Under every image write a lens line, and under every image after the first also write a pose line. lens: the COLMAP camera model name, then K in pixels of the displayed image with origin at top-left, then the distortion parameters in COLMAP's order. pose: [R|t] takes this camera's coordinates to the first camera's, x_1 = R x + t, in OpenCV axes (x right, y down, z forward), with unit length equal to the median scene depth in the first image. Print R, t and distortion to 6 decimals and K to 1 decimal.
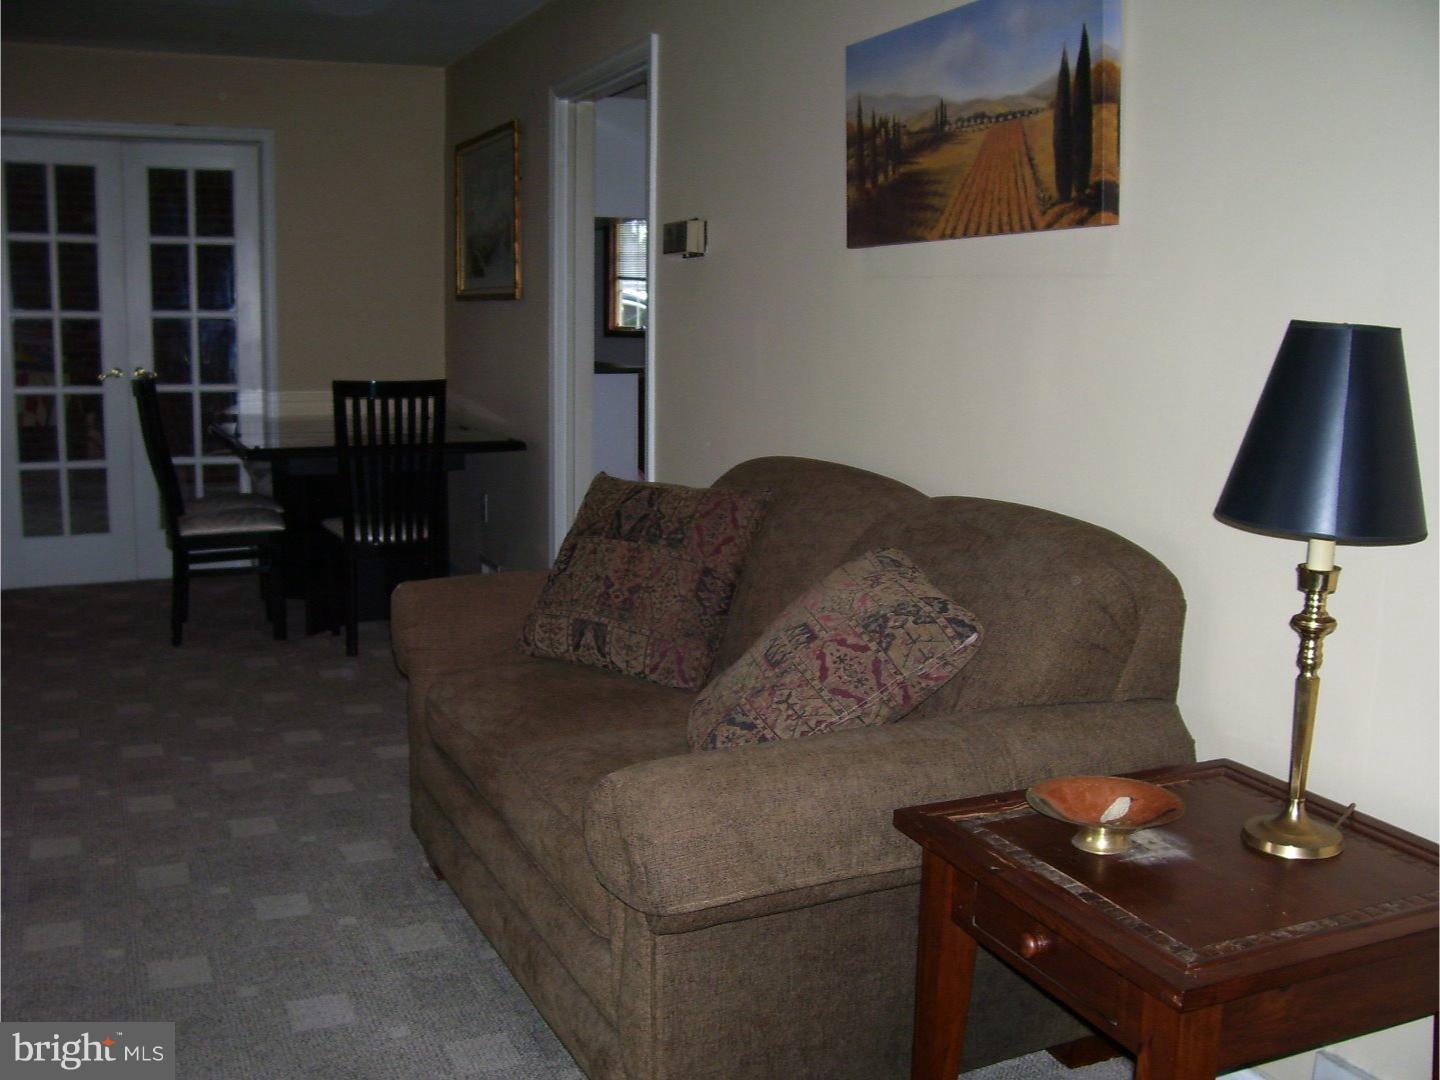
lens RADIAL K [[1429.3, 0, 720.0], [0, 1429.3, 540.0], [0, 0, 1]] dist [-0.205518, 0.239221]
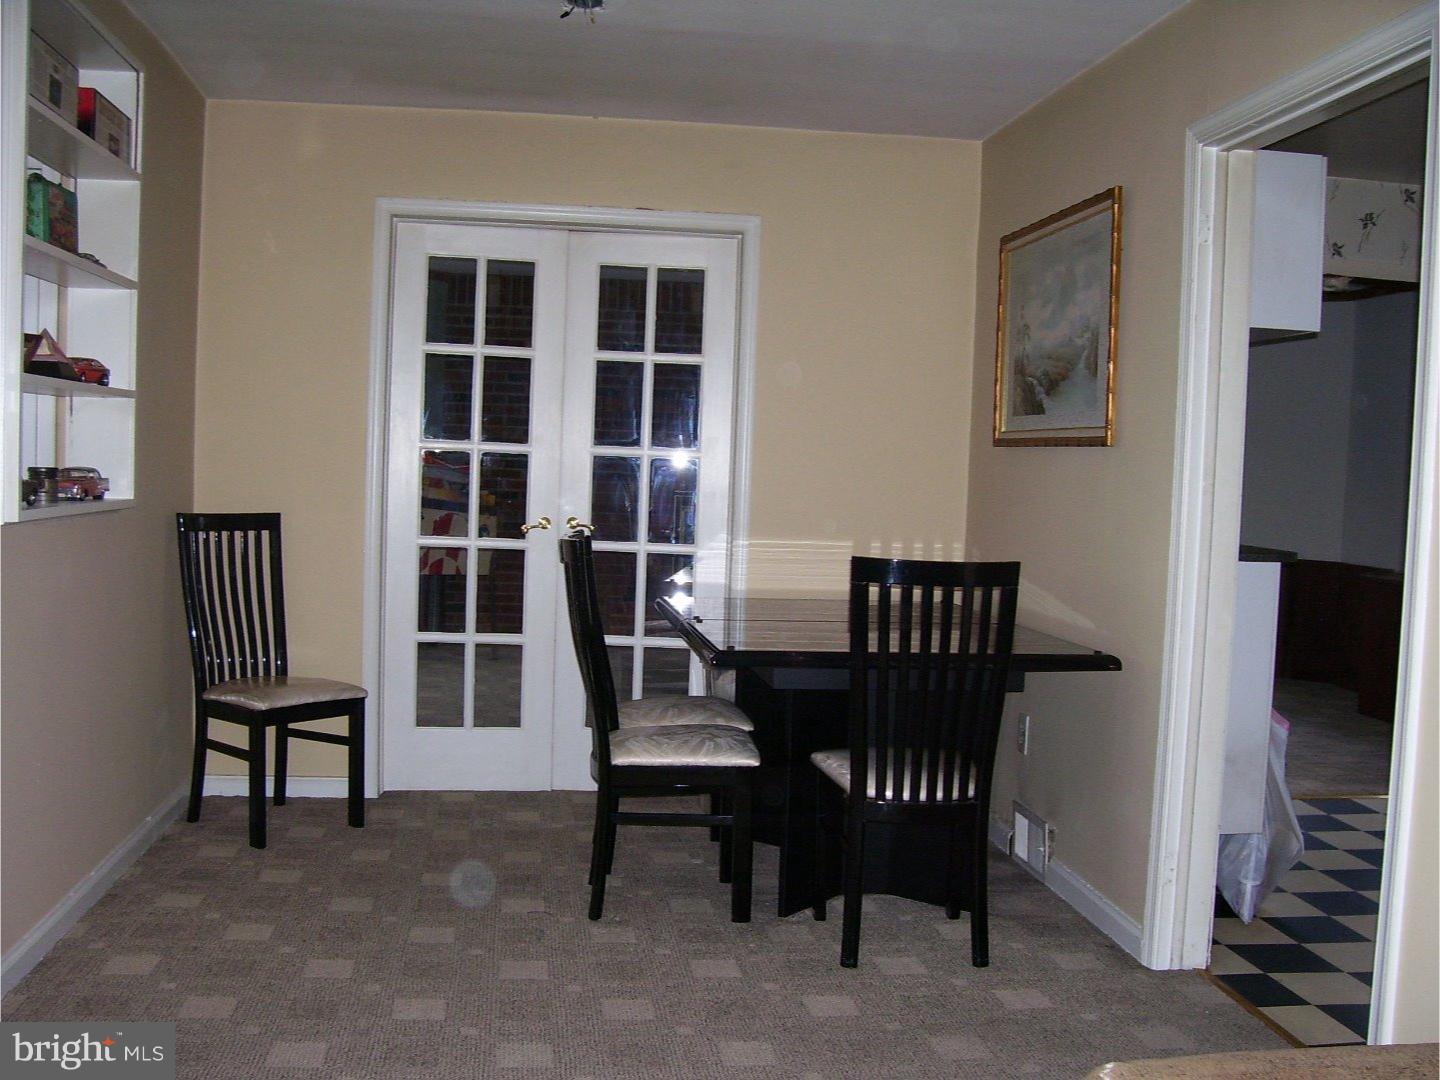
lens RADIAL K [[1429.3, 0, 720.0], [0, 1429.3, 540.0], [0, 0, 1]] dist [-0.205518, 0.239221]
pose [[0.956947, 0.036861, -0.287911, -0.114180], [-0.068419, 0.992599, -0.100329, -0.039196], [0.282082, 0.115708, 0.952387, 0.274930]]
